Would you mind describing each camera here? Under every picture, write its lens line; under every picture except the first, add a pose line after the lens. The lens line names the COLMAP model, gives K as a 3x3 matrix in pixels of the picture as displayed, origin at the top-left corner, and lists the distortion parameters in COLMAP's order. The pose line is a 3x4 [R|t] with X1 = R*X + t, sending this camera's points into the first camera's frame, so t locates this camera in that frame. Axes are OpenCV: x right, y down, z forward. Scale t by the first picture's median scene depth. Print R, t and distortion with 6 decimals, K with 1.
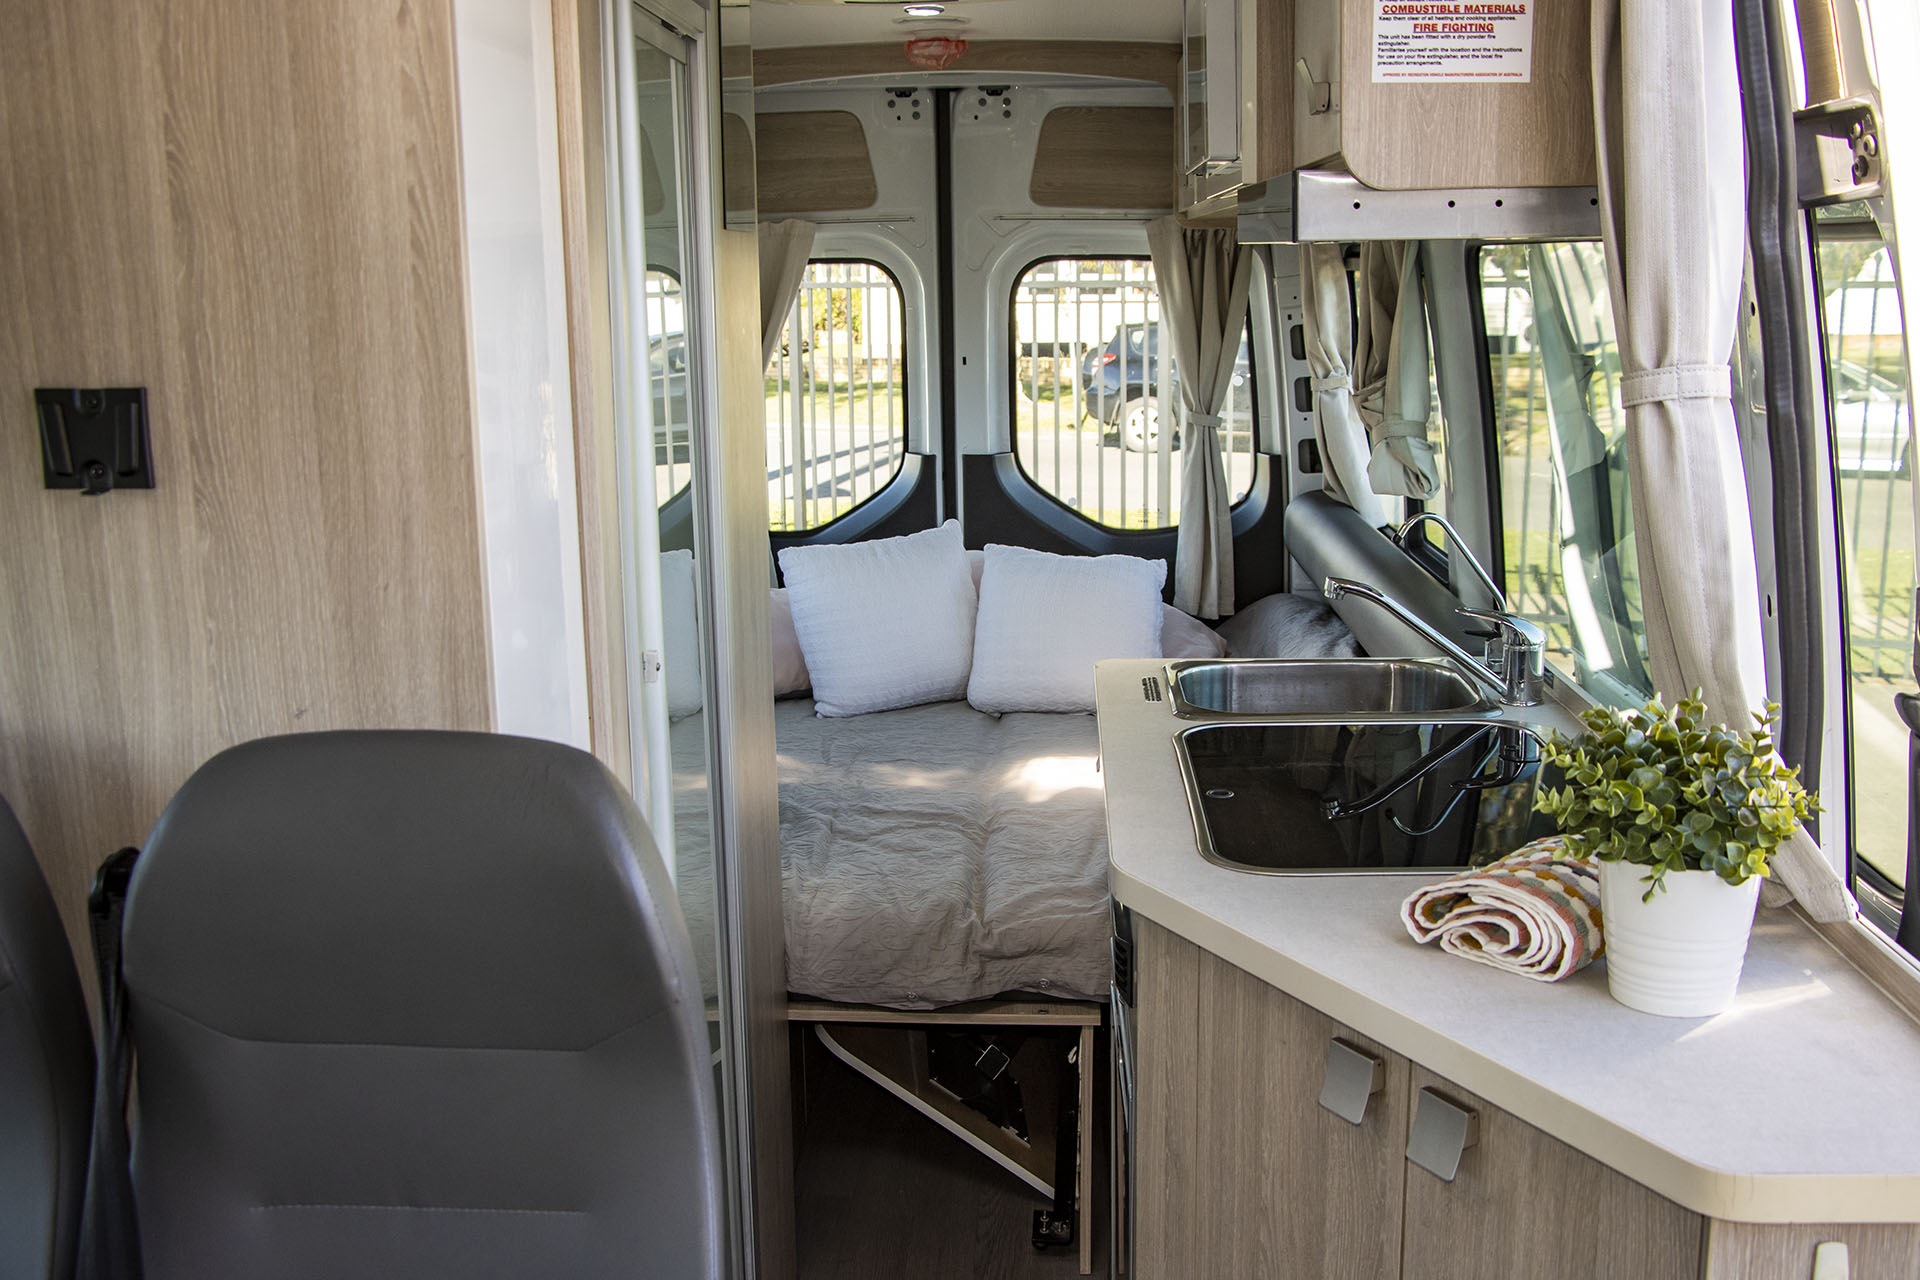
lens RADIAL K [[1883.9, 0, 959.5], [0, 1883.9, 673.7], [0, 0, 1]] dist [-0.140390, 0.221908]
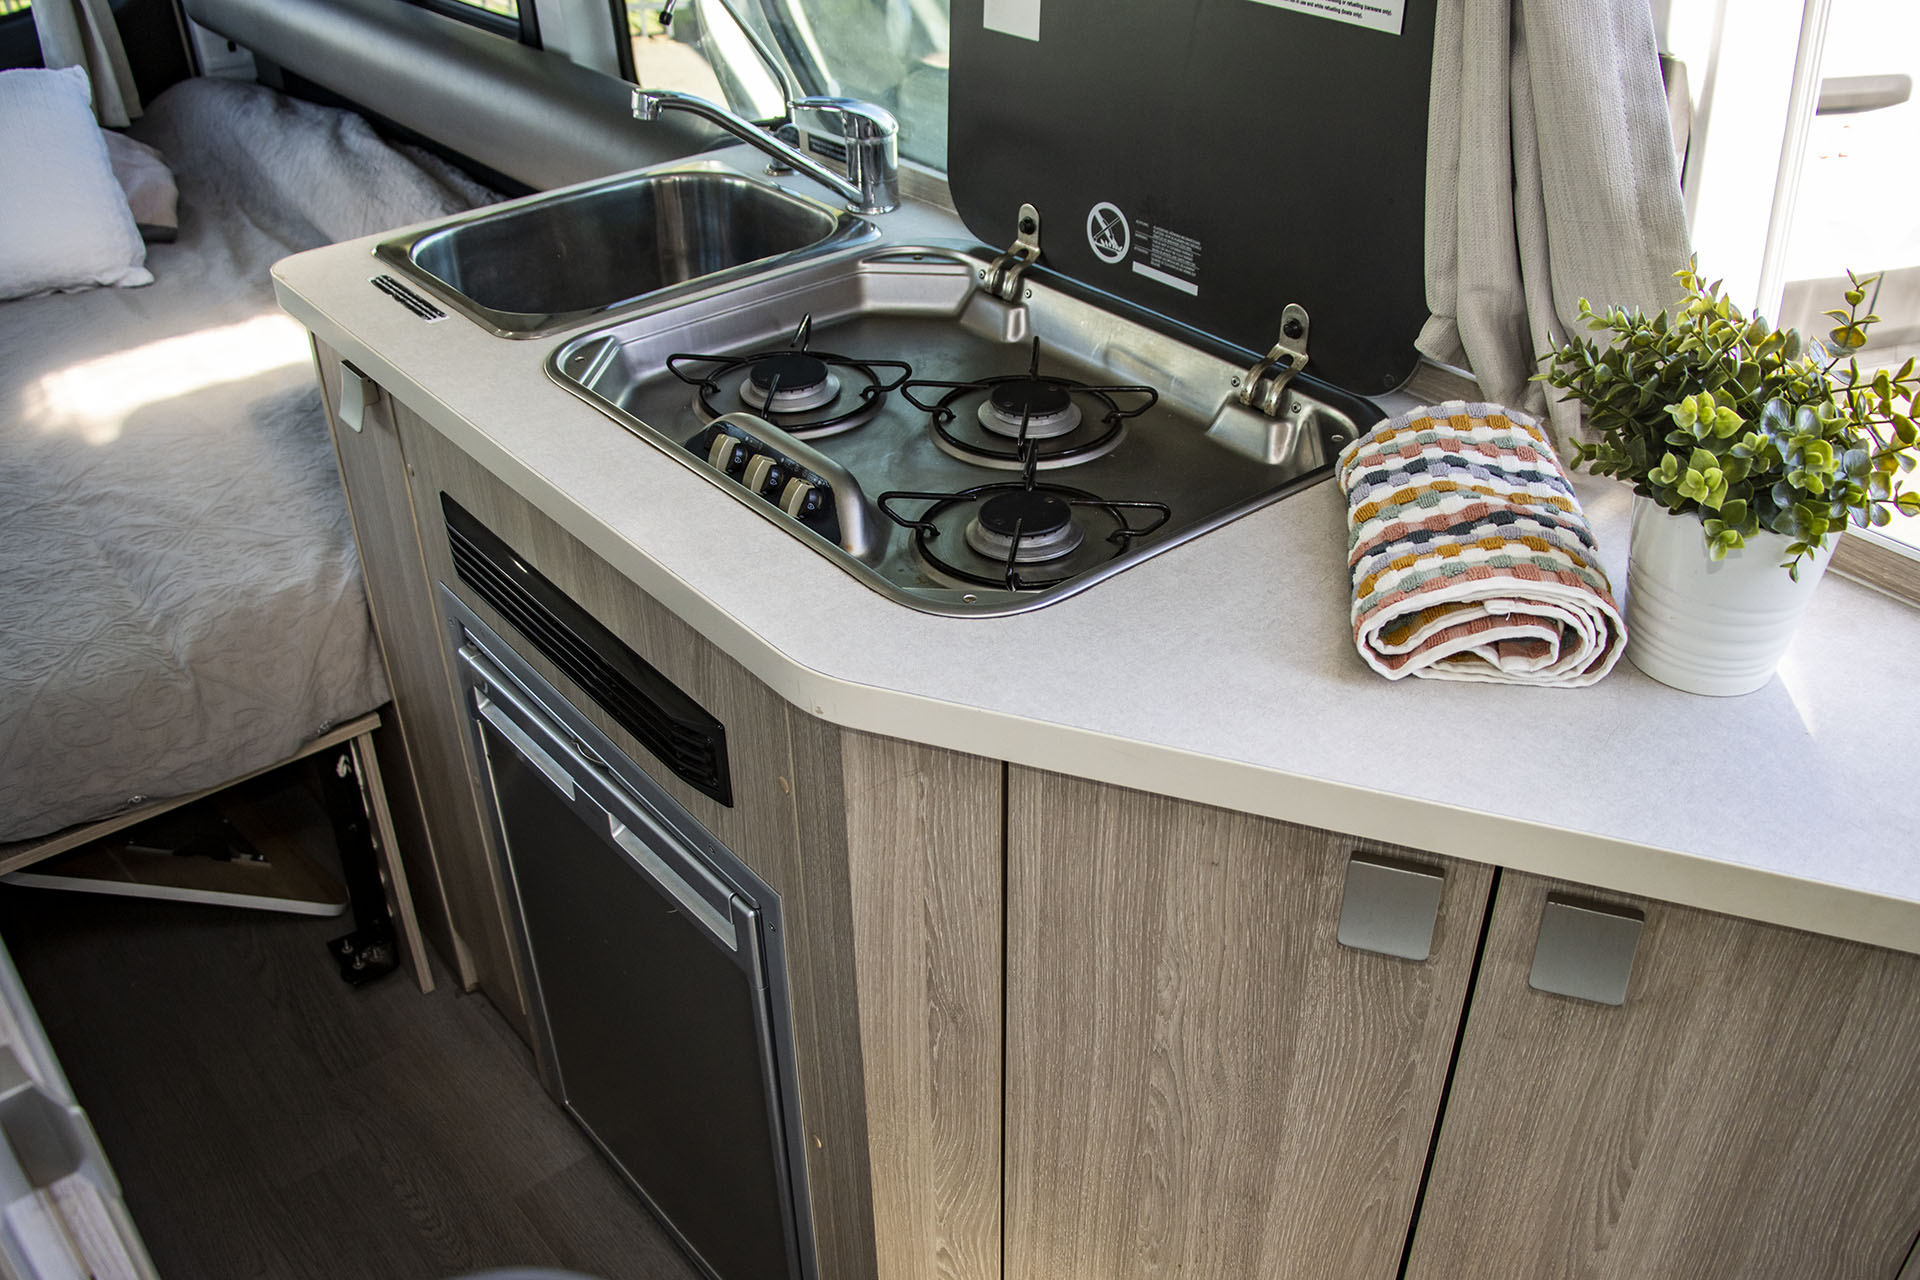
lens RADIAL K [[1588.3, 0, 973.8], [0, 1588.3, 679.0], [0, 0, 1]] dist [-0.186045, 0.152130]
pose [[0.720220, -0.366174, 0.589237, -0.235624], [0.121419, 0.902779, 0.412611, -0.129504], [-0.683038, -0.225626, 0.694660, 0.770872]]
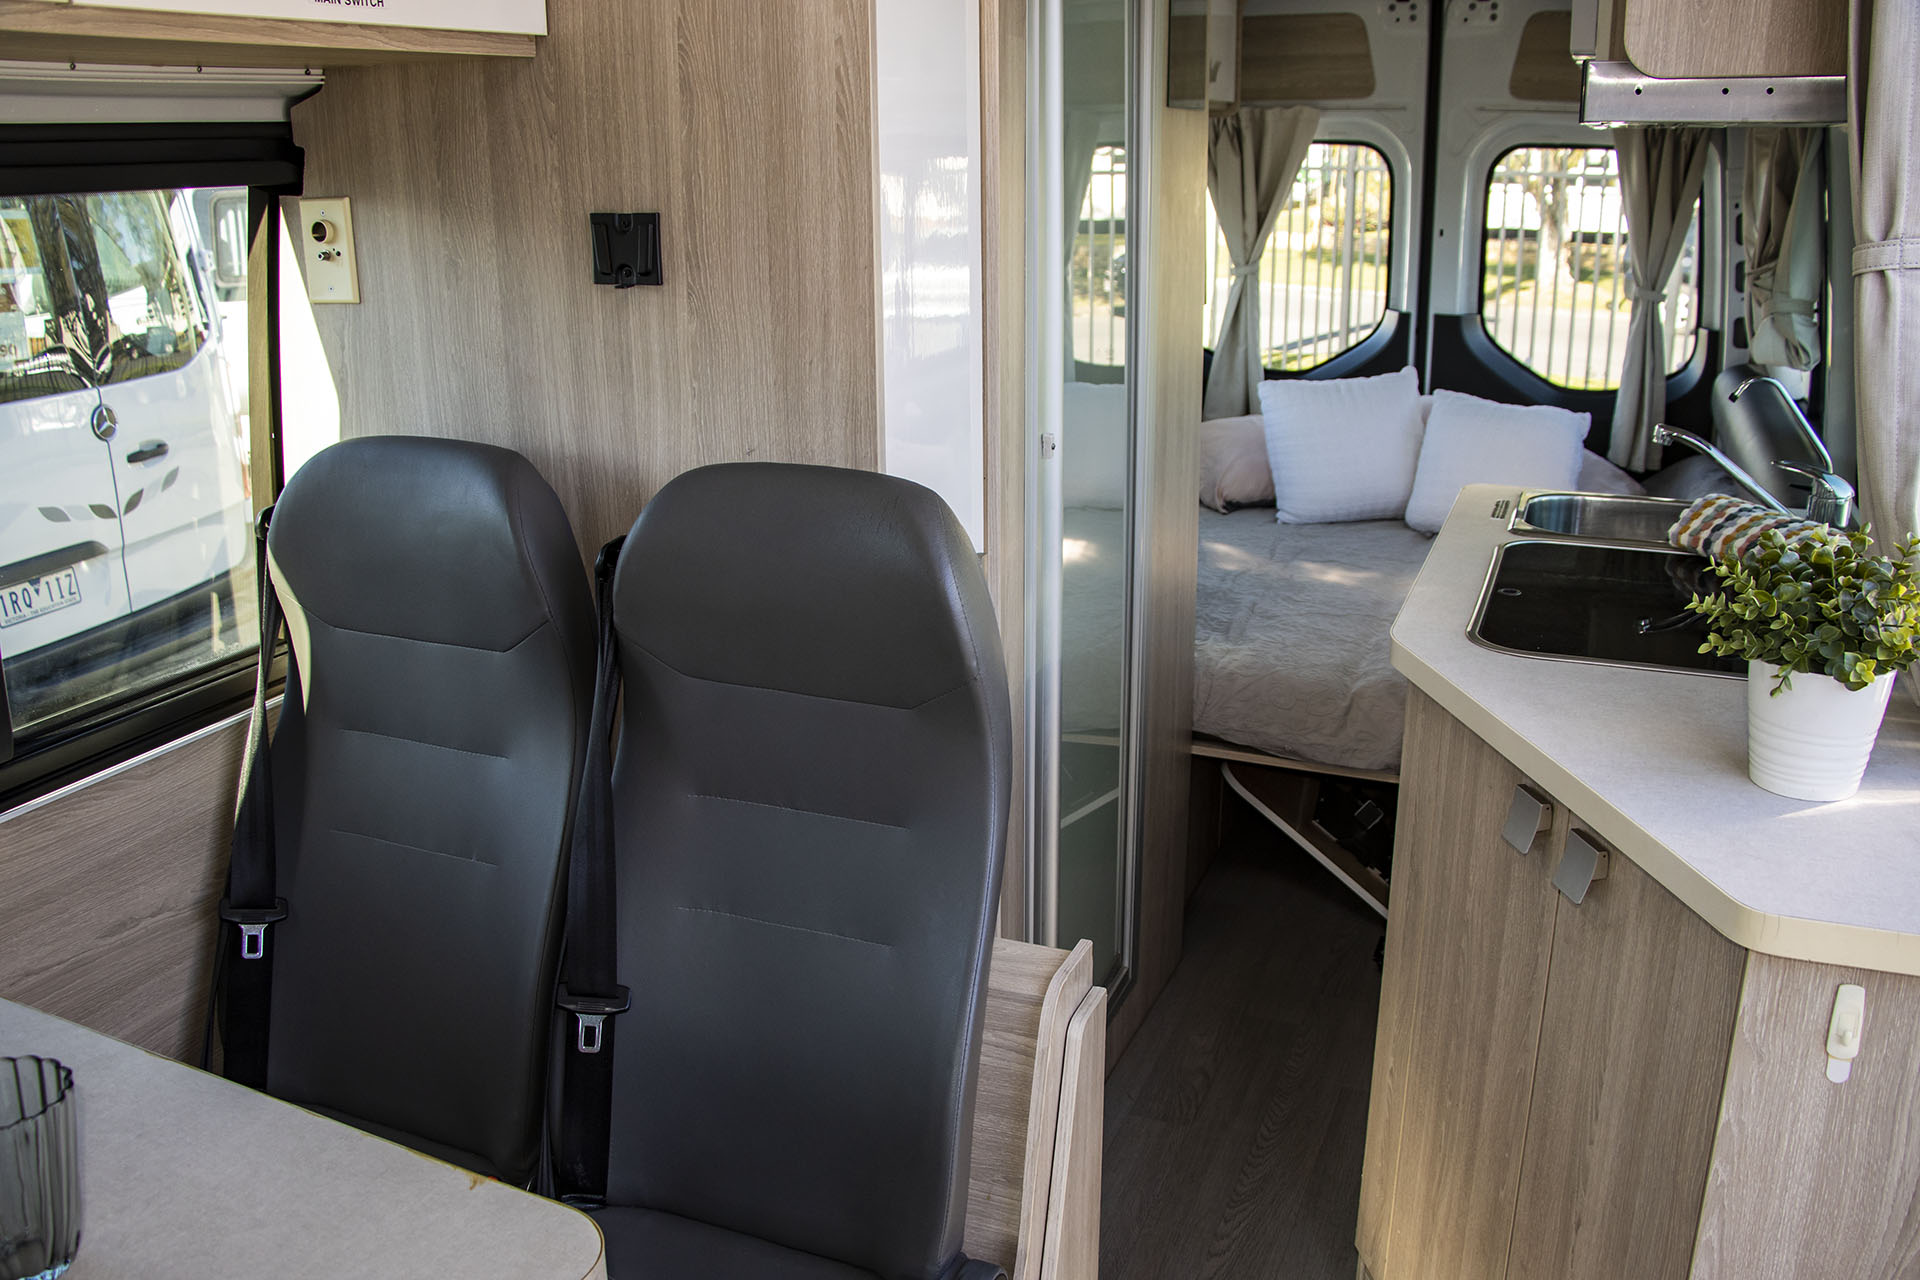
lens RADIAL K [[1588.3, 0, 973.8], [0, 1588.3, 679.0], [0, 0, 1]] dist [-0.186045, 0.152130]
pose [[0.944416, 0.111640, -0.309217, 0.184626], [-0.075808, 0.989180, 0.125600, 0.028530], [0.319893, -0.095177, 0.942661, -0.072425]]
